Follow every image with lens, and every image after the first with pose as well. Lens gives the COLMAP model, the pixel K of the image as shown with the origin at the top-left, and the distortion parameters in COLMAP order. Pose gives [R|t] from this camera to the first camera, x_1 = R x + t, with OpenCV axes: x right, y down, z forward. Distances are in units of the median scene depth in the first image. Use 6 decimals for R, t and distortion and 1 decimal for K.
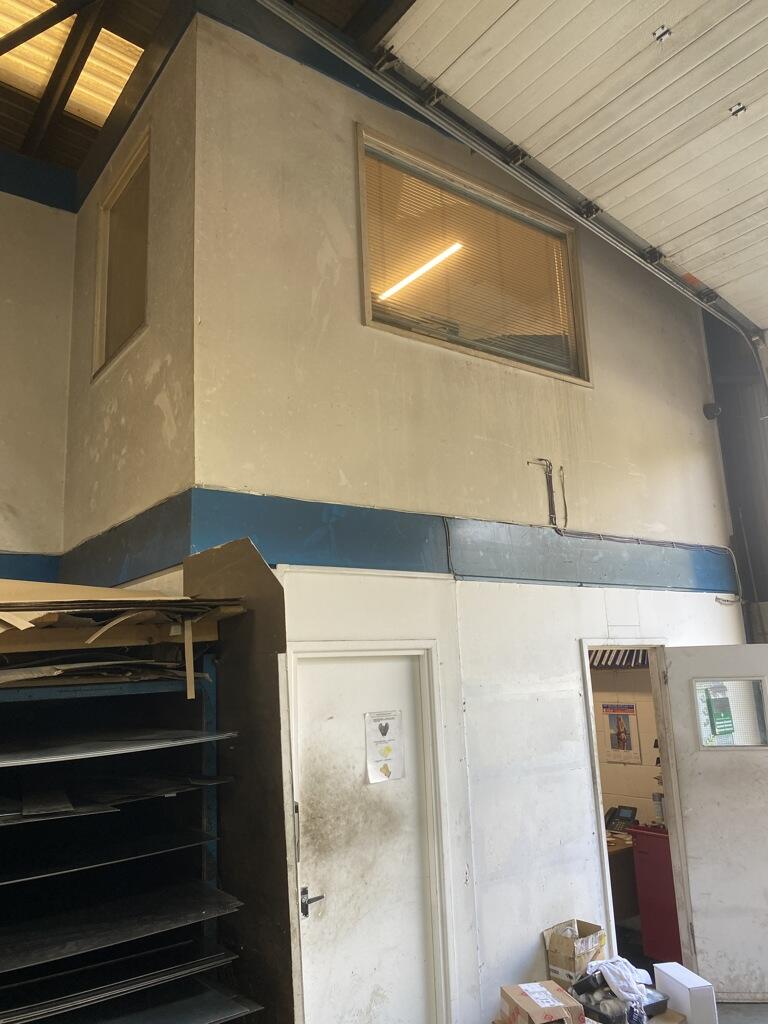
lens RADIAL K [[780.7, 0, 388.3], [0, 780.7, 506.2], [0, 0, 1]] dist [0.034462, -0.039712]
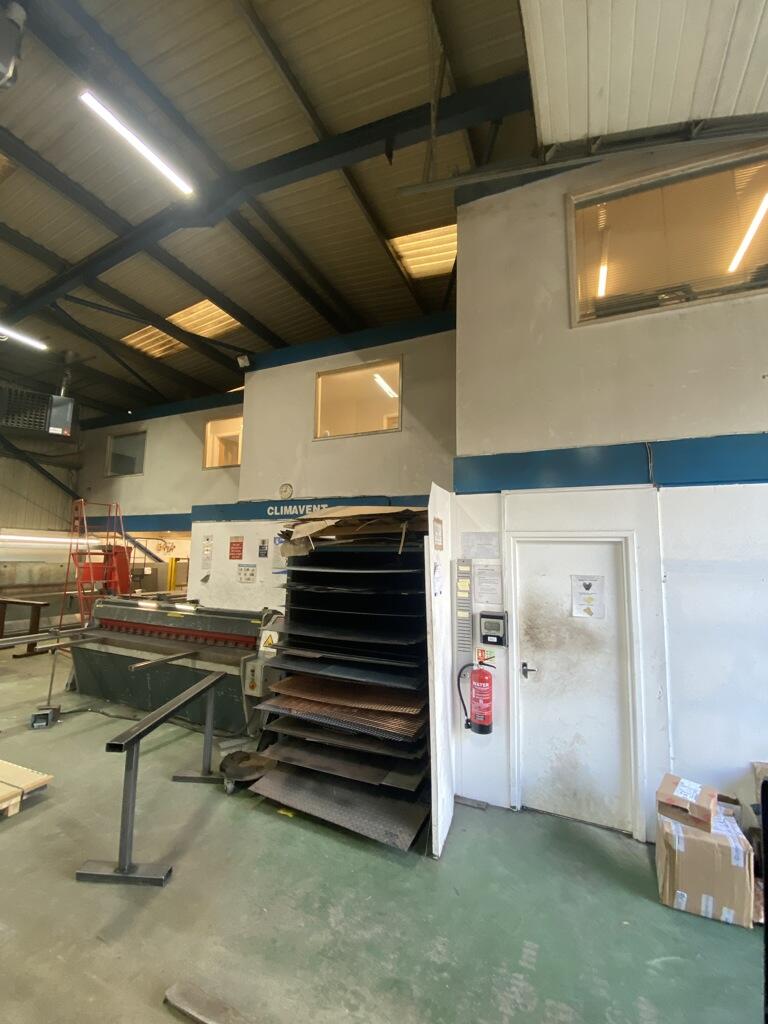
lens RADIAL K [[409.5, 0, 388.4], [0, 409.5, 513.5], [0, 0, 1]] dist [-0.007891, -0.002656]
pose [[0.507316, -0.036115, -0.861003, 0.519724], [0.138868, 0.989490, 0.040319, 0.050632], [0.850498, -0.140020, 0.506999, 0.263125]]
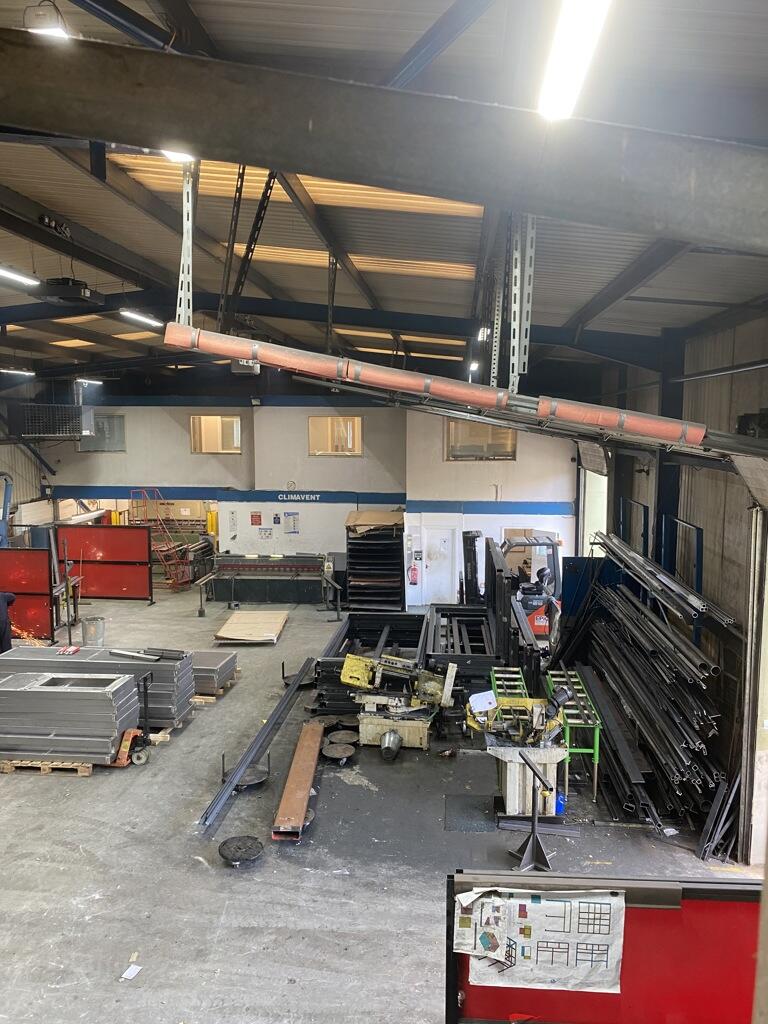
lens RADIAL K [[780.7, 0, 393.6], [0, 780.7, 514.3], [0, 0, 1]] dist [0.034462, -0.039712]
pose [[0.759146, 0.119174, -0.639918, 3.221384], [0.101910, 0.949213, 0.297672, -1.568267], [0.642894, -0.291190, 0.708446, -3.056494]]
